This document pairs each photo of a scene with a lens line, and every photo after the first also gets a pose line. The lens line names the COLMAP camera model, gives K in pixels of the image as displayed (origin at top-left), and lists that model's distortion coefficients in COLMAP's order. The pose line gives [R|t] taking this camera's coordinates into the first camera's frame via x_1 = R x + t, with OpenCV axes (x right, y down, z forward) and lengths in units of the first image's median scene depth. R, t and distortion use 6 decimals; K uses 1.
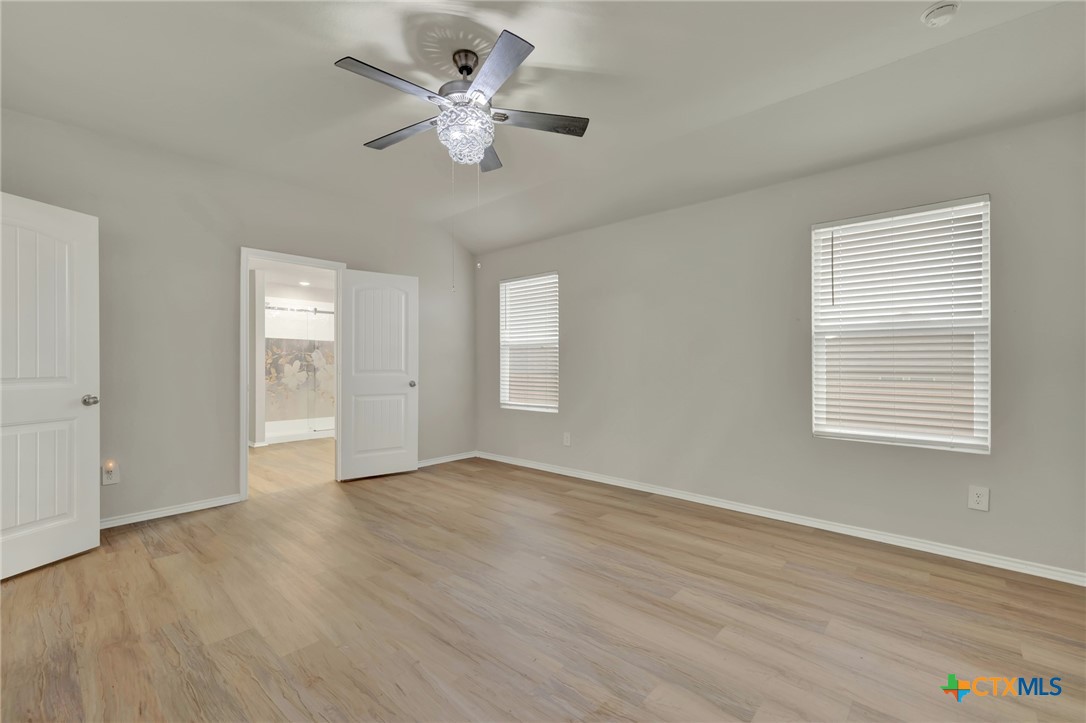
lens RADIAL K [[470.5, 0, 532.9], [0, 470.5, 359.6], [0, 0, 1]] dist [-0.000029, 0.000327]
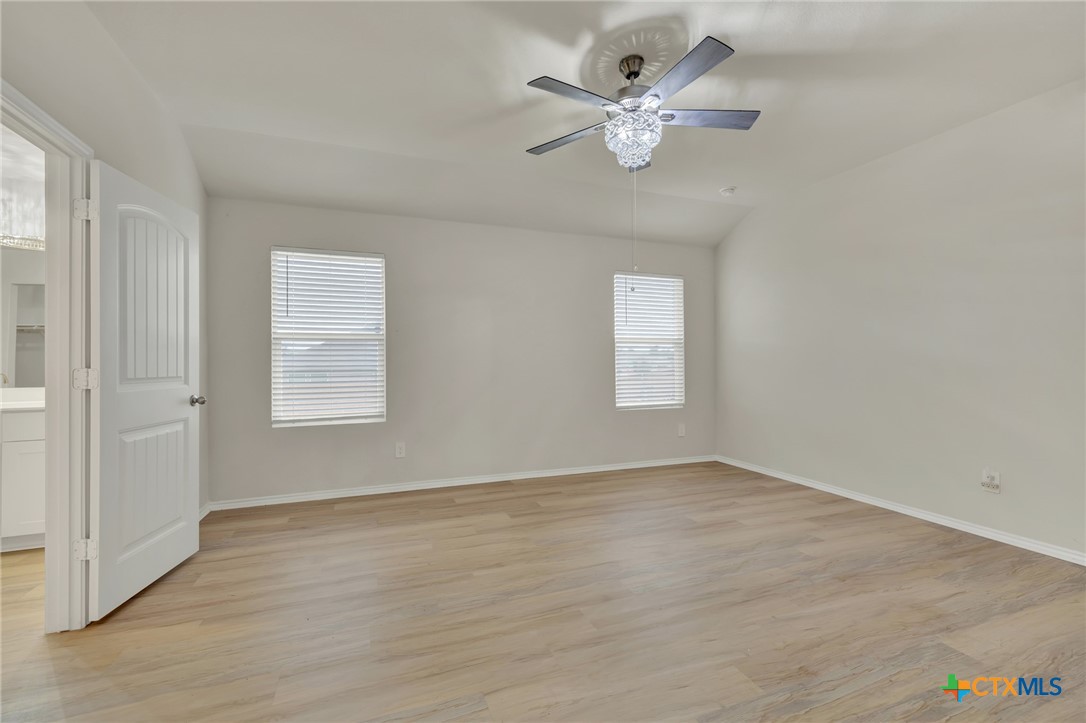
lens RADIAL K [[466.5, 0, 536.8], [0, 466.5, 353.8], [0, 0, 1]] dist [0.001524, 0.000096]
pose [[0.437613, 0.013634, 0.899060, -0.521619], [-0.001704, 0.999896, -0.014334, 0.002116], [-0.899162, 0.004741, 0.437591, 0.341958]]
